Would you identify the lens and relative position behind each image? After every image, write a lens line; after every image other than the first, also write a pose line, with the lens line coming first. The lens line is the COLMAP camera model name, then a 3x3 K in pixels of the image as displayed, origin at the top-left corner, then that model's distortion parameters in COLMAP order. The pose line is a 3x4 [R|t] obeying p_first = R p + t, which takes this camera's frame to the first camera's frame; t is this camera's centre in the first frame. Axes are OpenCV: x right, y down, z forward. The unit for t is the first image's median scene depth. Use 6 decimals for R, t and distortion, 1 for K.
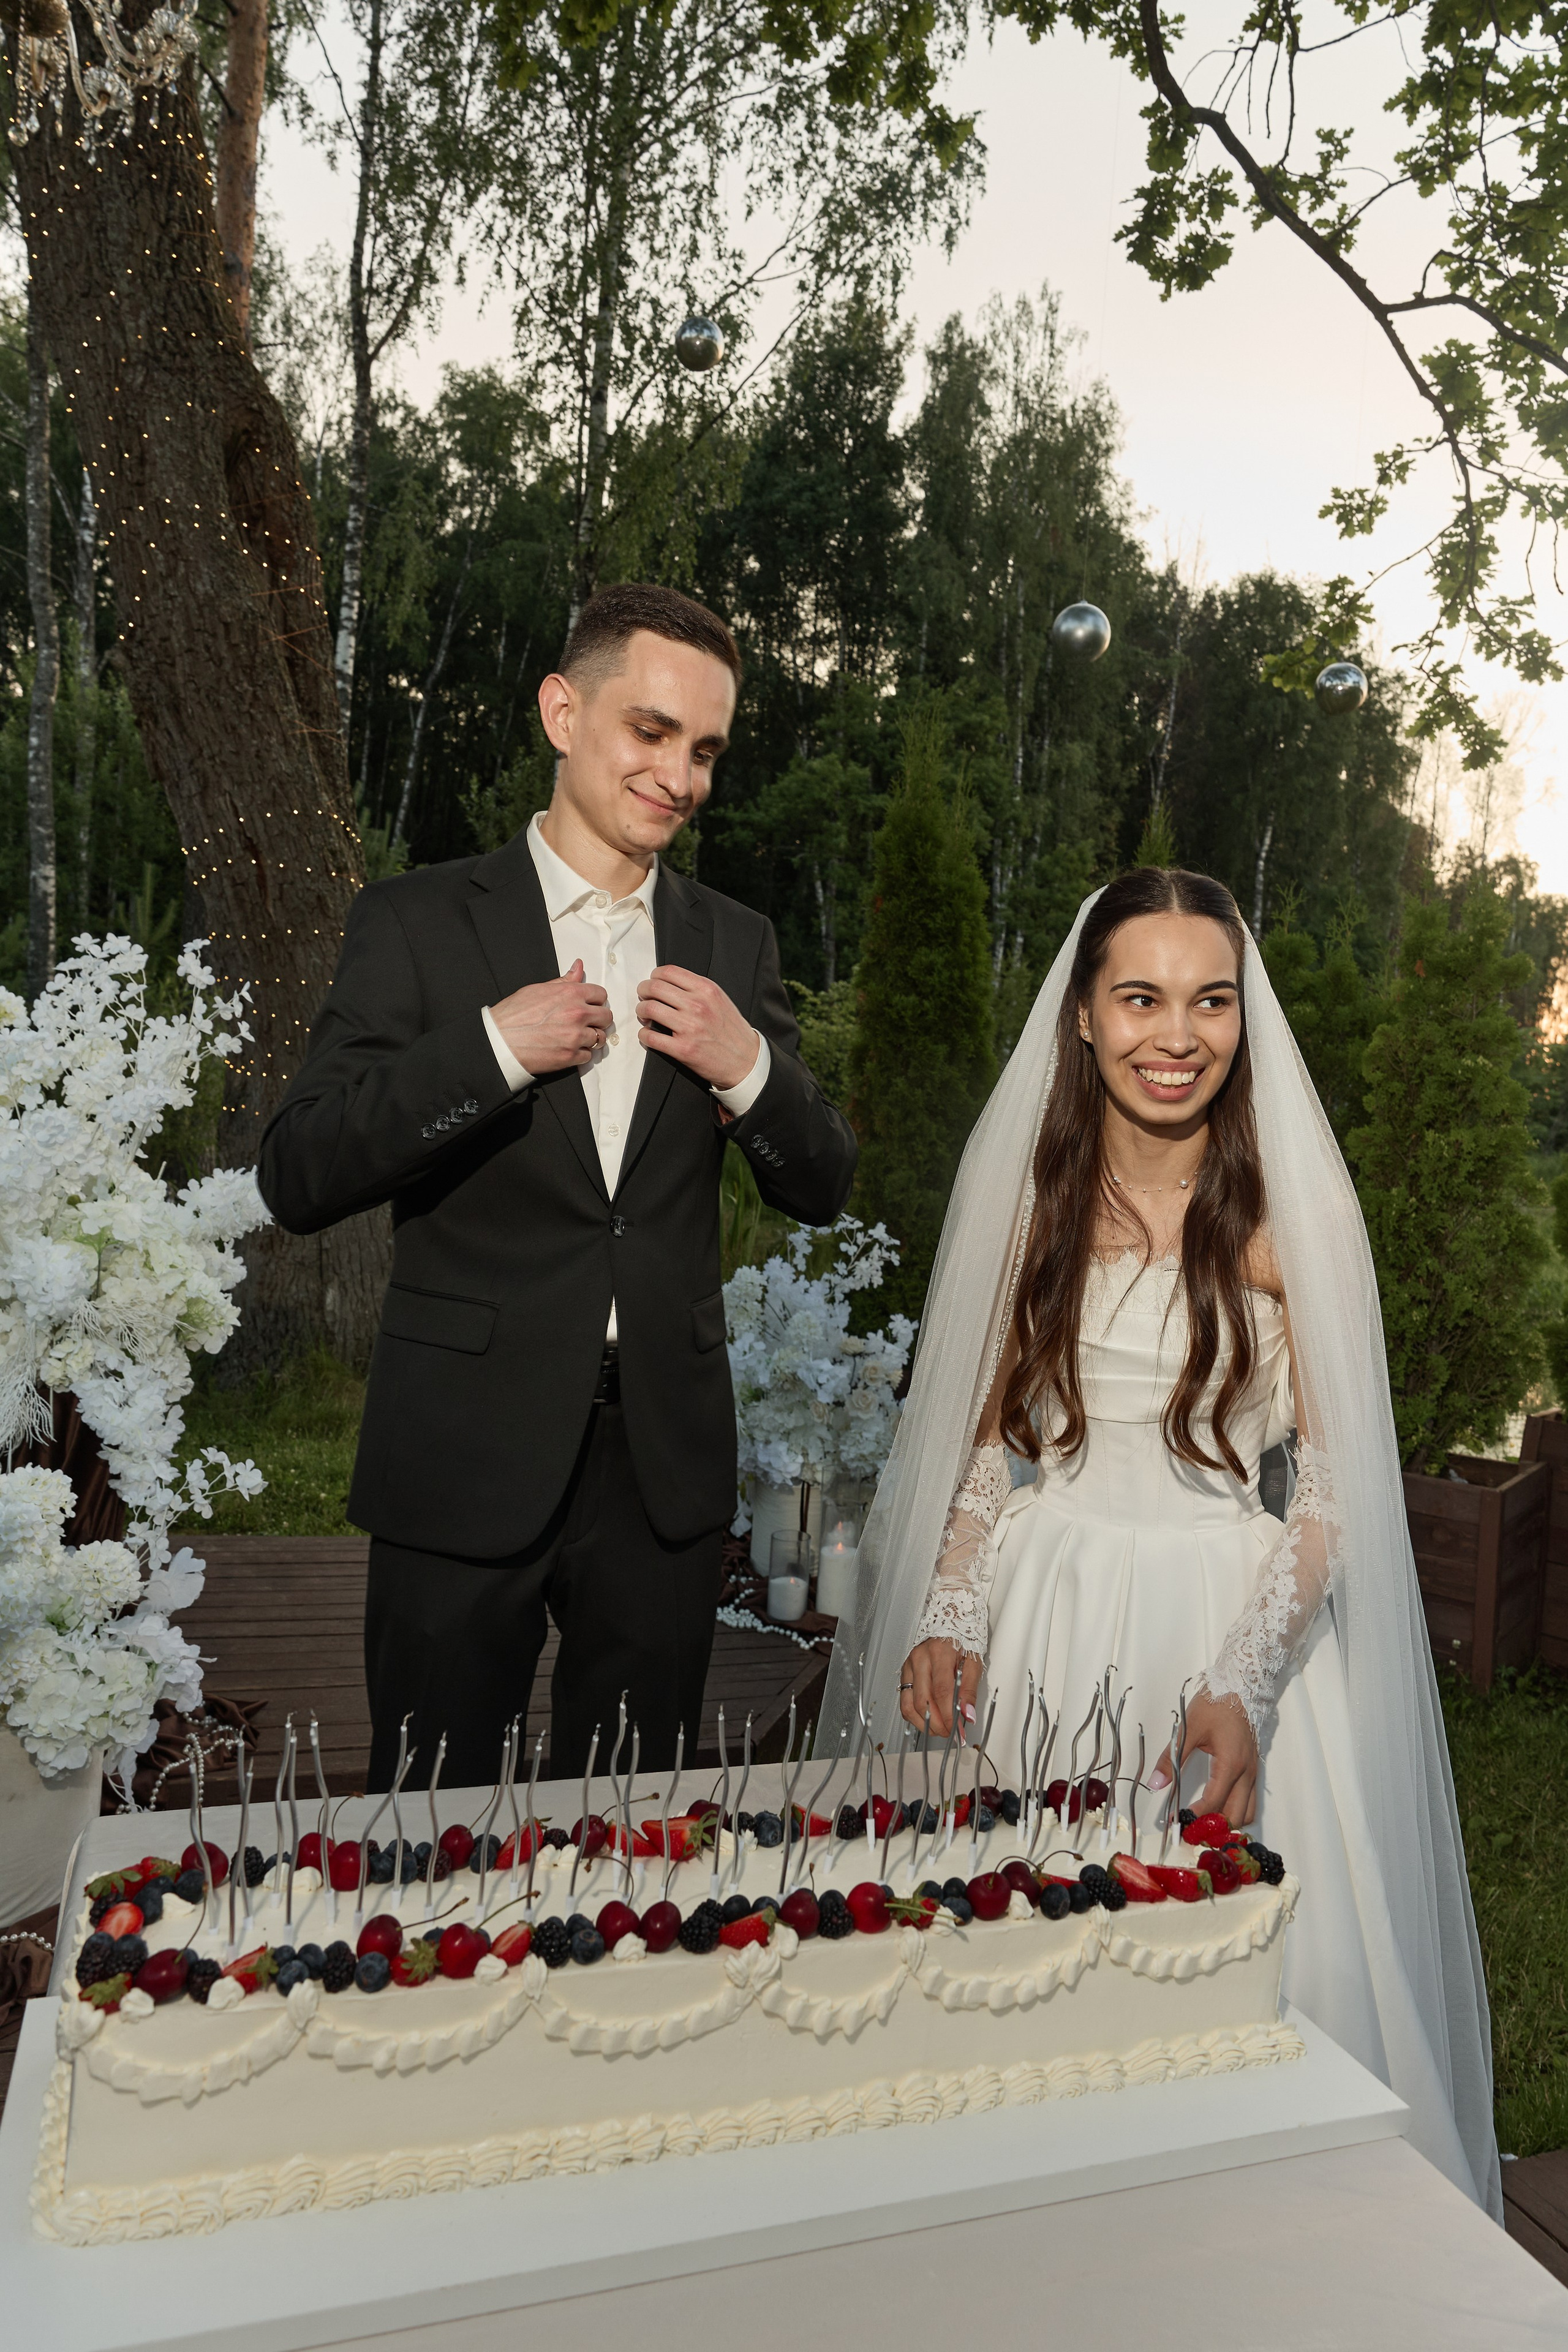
lens RADIAL K [[2007.8, 0, 873.0], [0, 2007.8, 1216.8], [0, 0, 1]] dist [-0.003270, 0.008305]
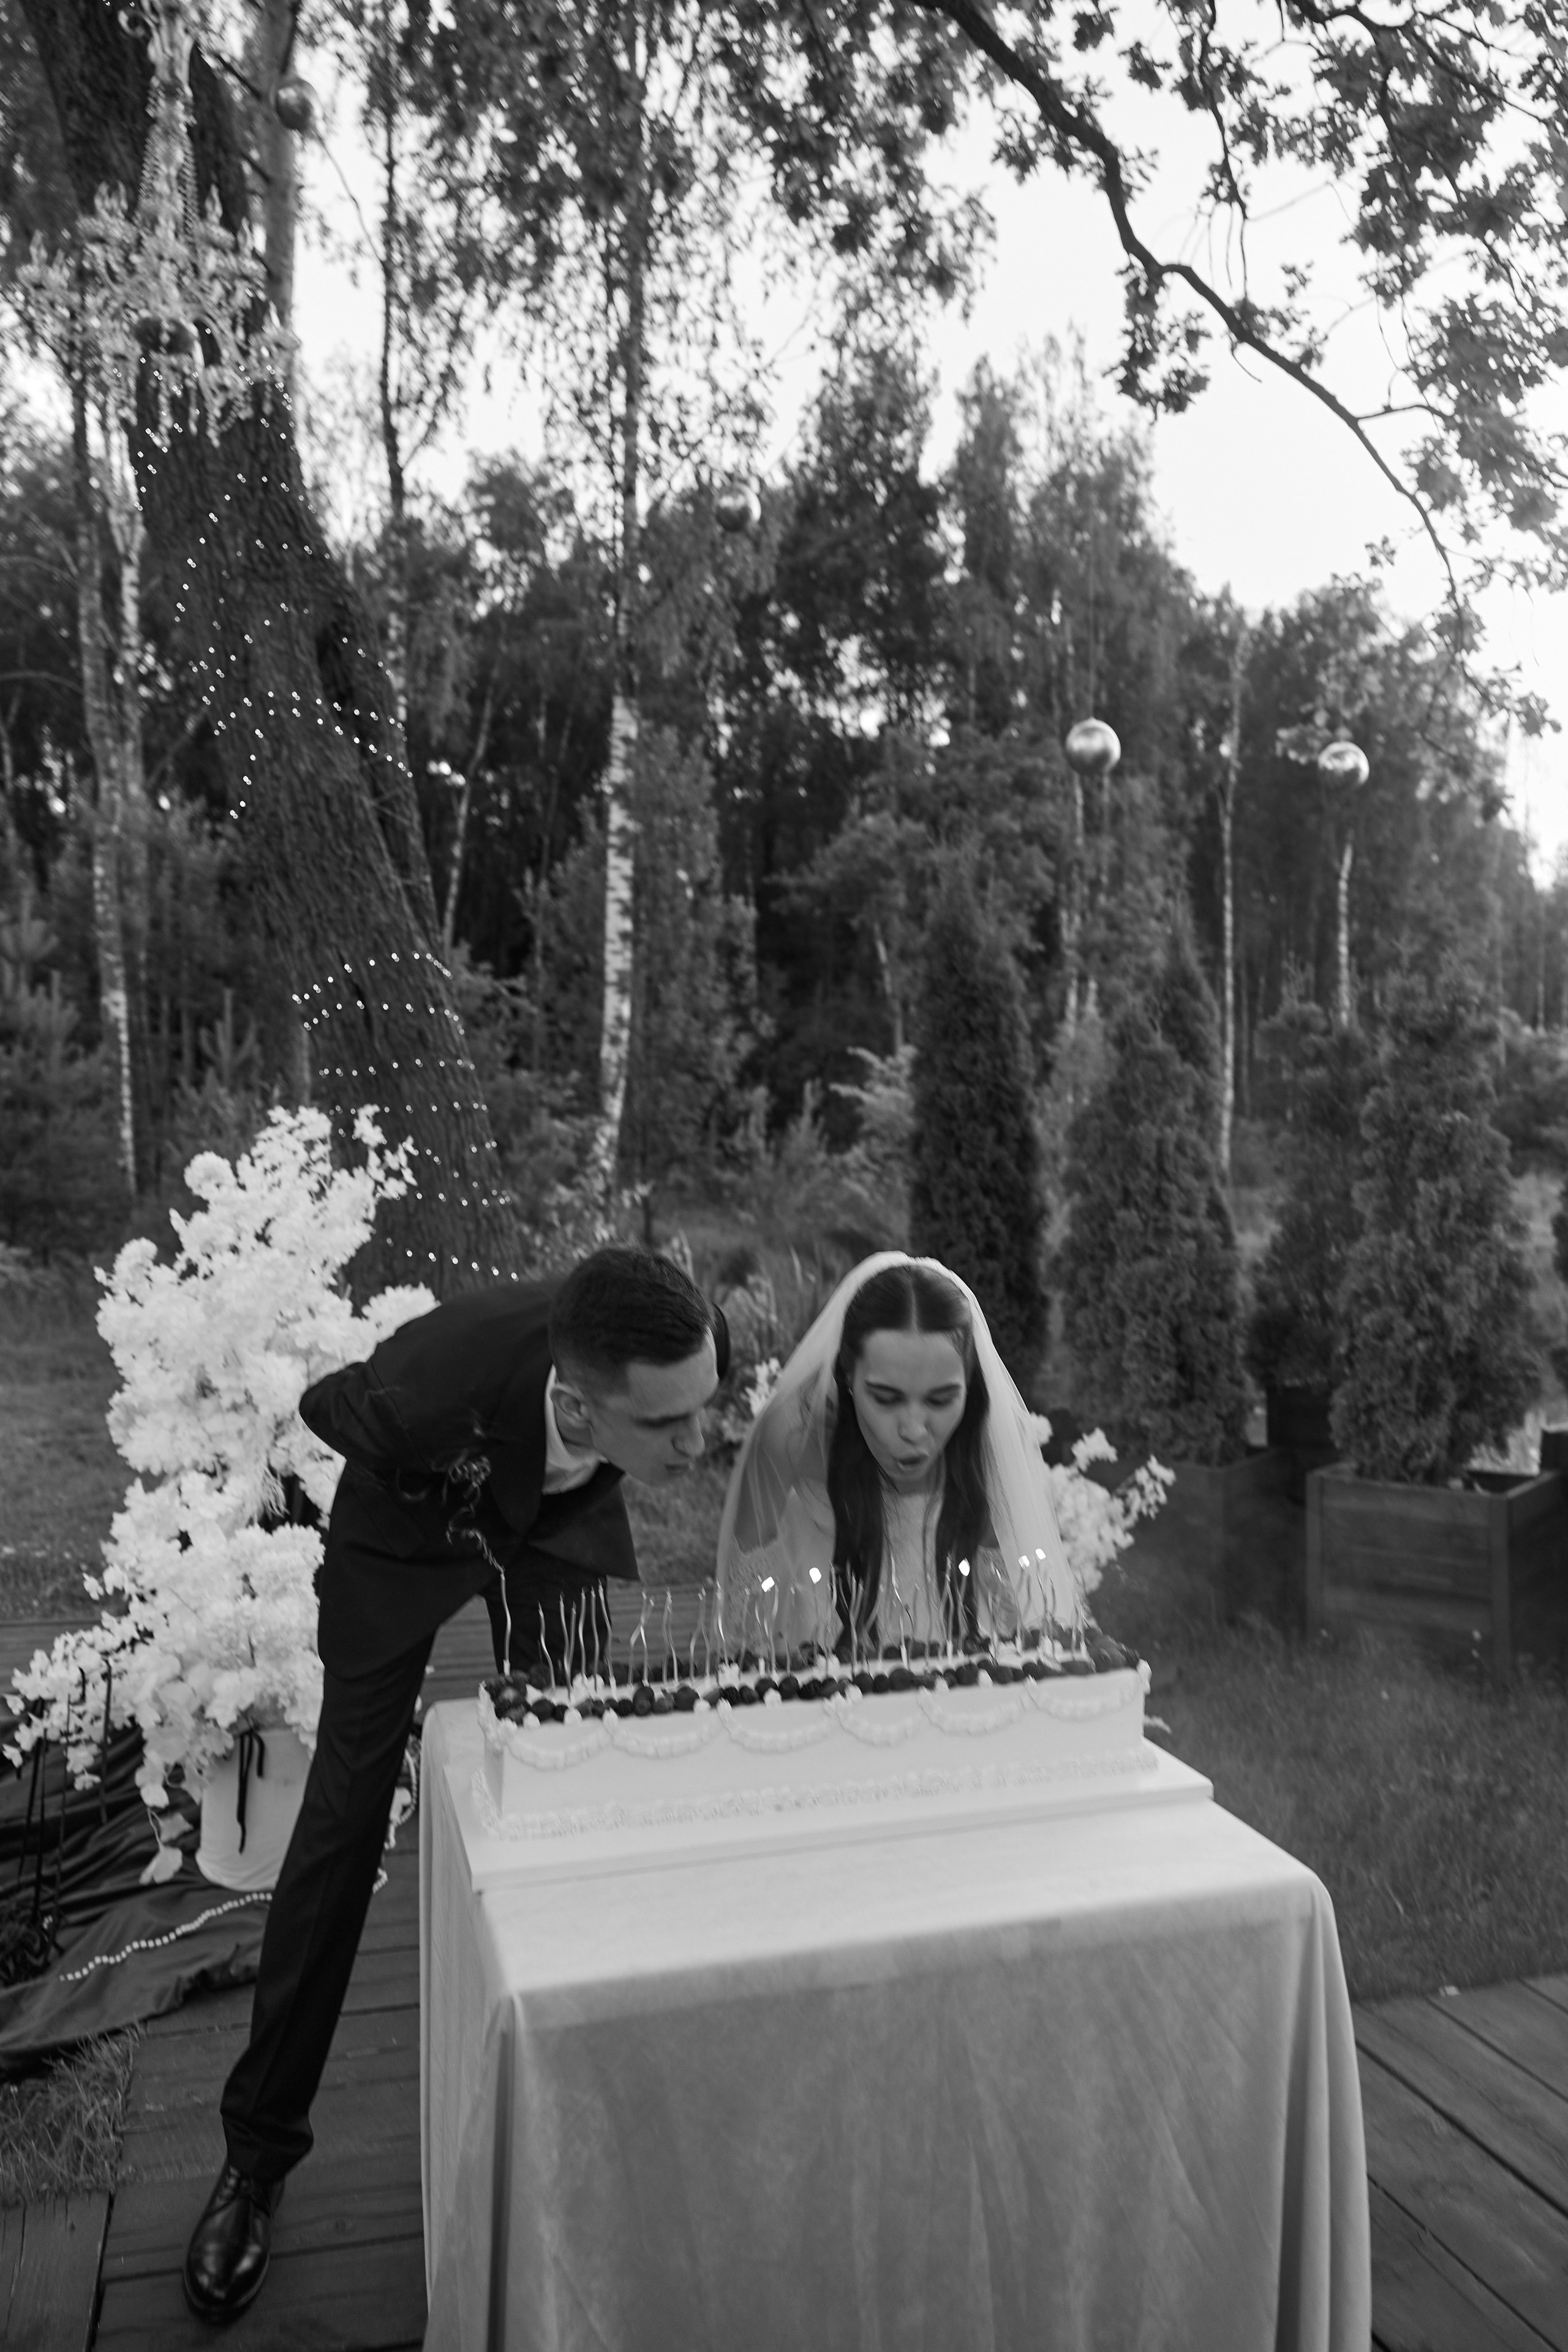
lens RADIAL K [[2092.4, 0, 801.3], [0, 2092.4, 1181.9], [0, 0, 1]] dist [0.027922, -0.025266]
pose [[0.994903, -0.069609, -0.072950, 0.010643], [0.065840, 0.996429, -0.052859, -0.001929], [0.076369, 0.047787, 0.995934, -0.125517]]
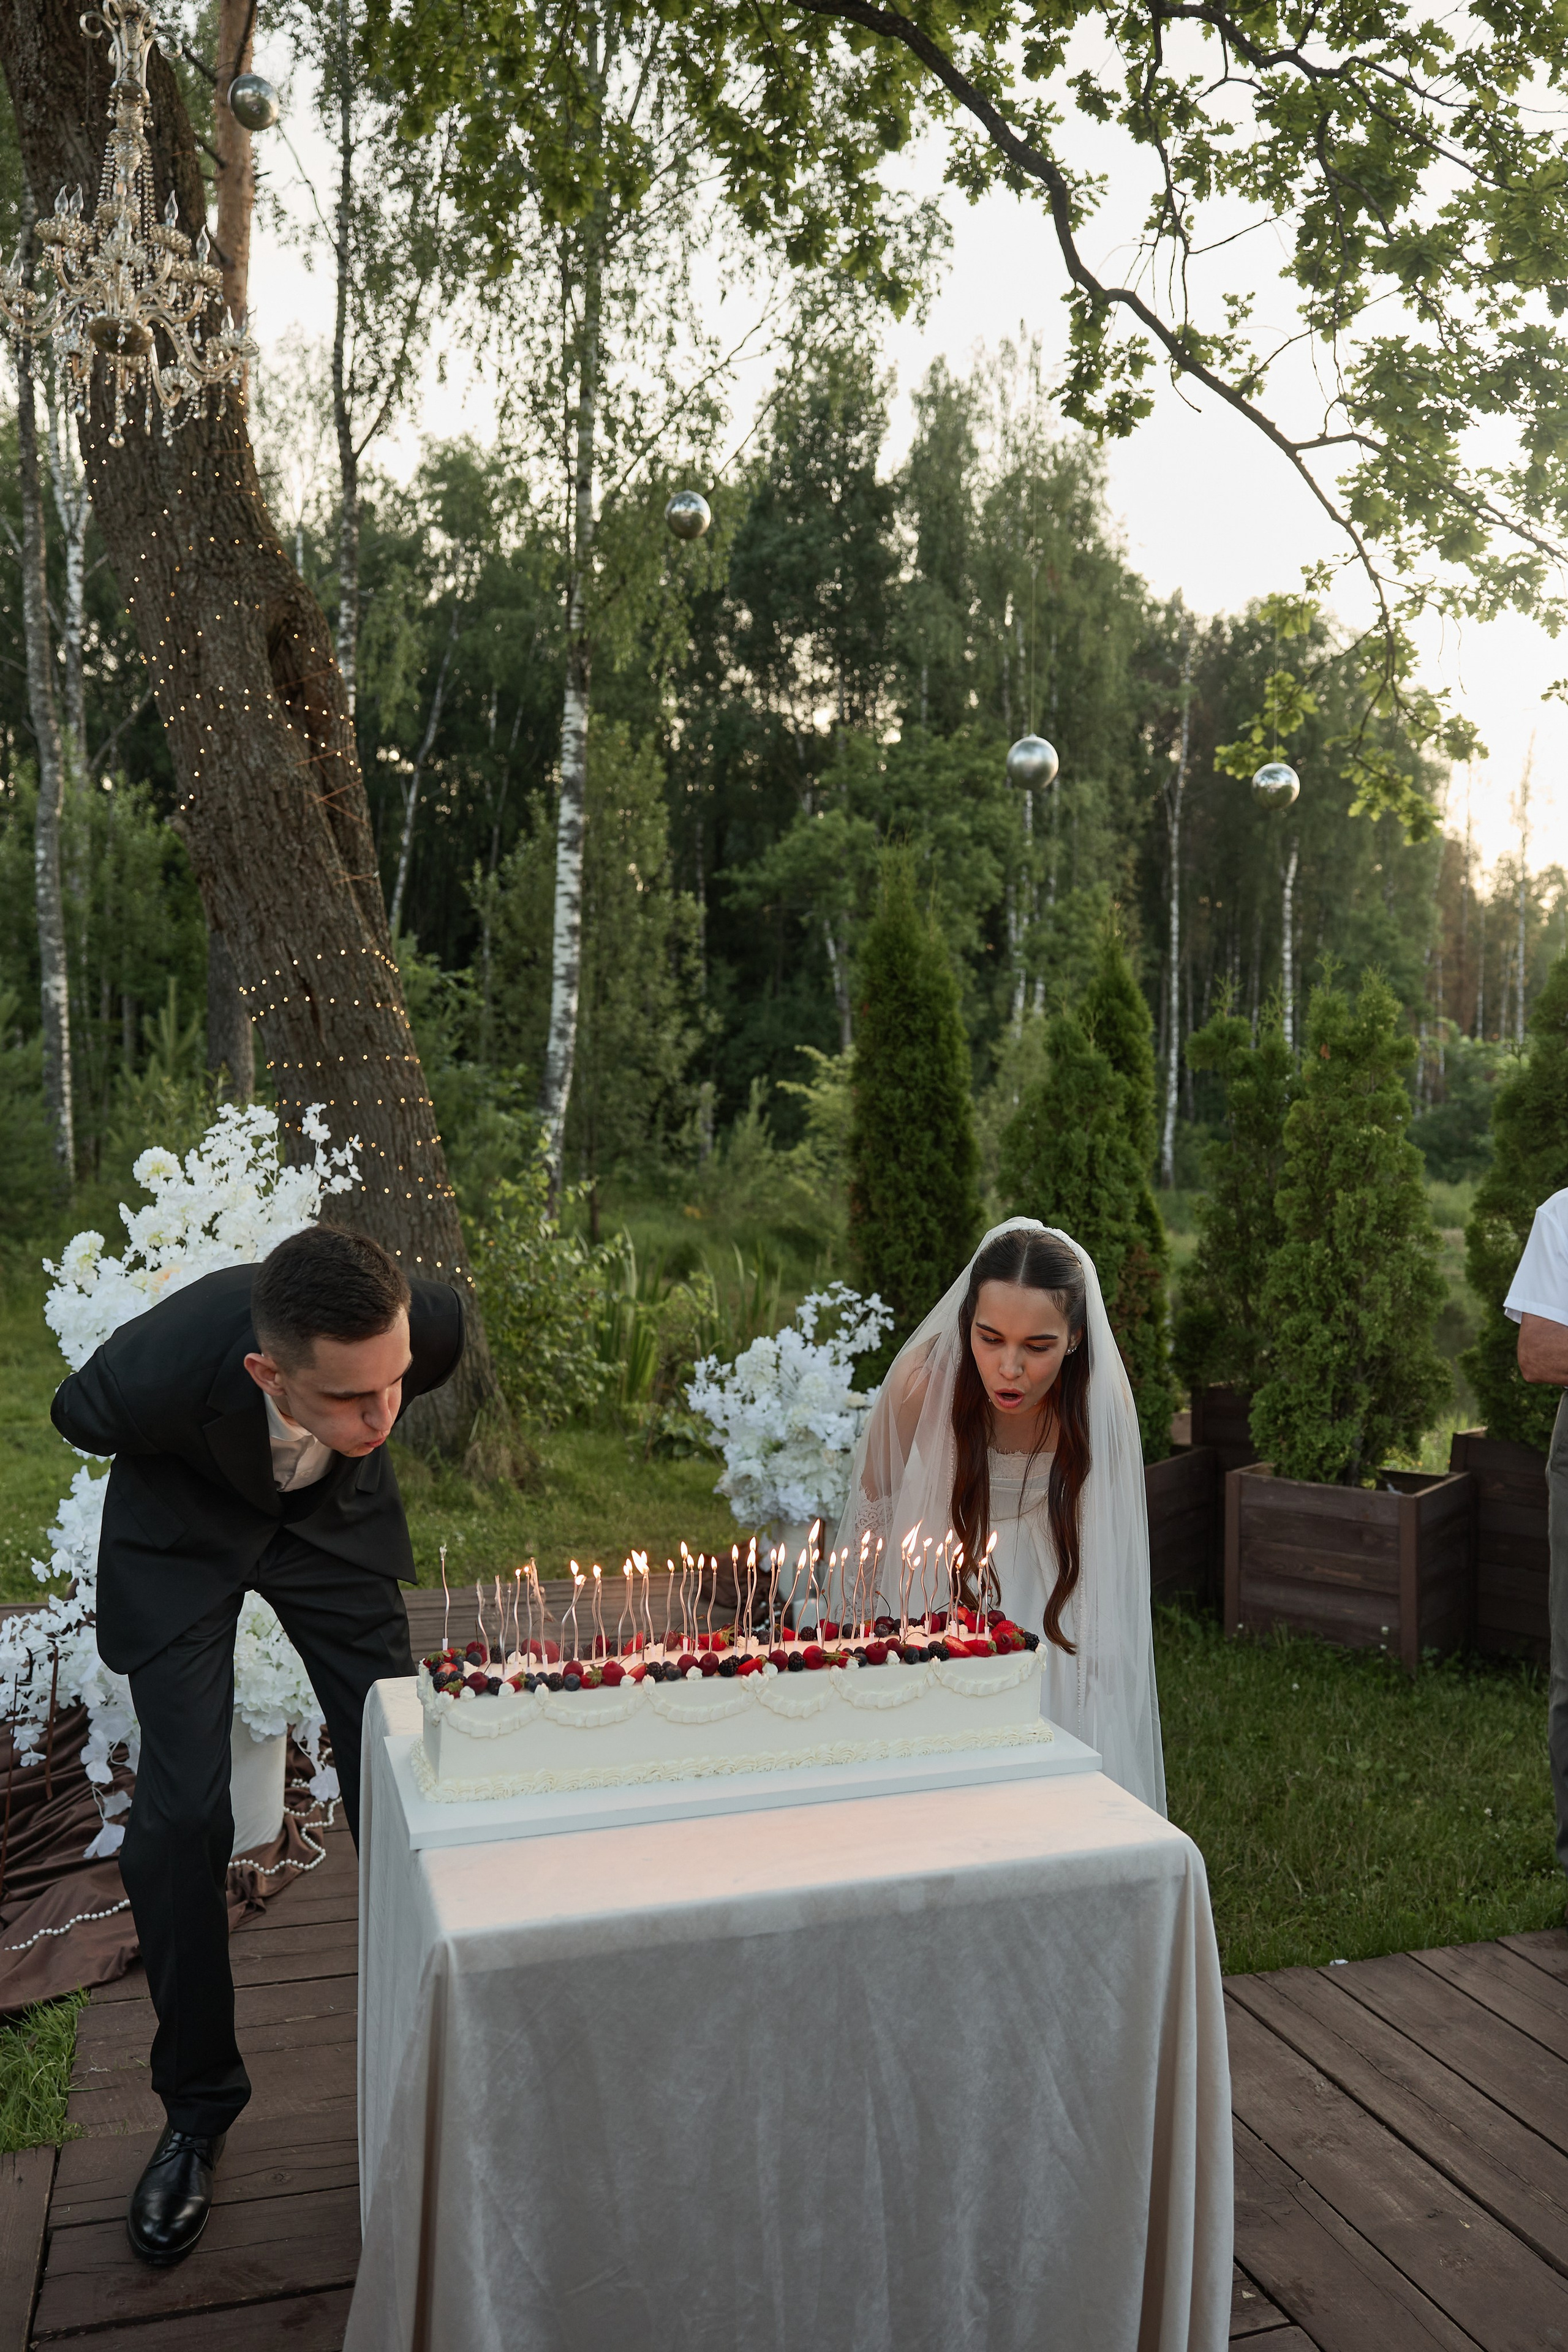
lens RADIAL K [[2092.4, 0, 825.2], [0, 2092.4, 1179.8], [0, 0, 1]] dist [0.027922, -0.025266]
pose [[0.997833, -0.055141, -0.035904, 0.014545], [0.053316, 0.997329, -0.049932, -0.002814], [0.038561, 0.047910, 0.998107, -0.144035]]
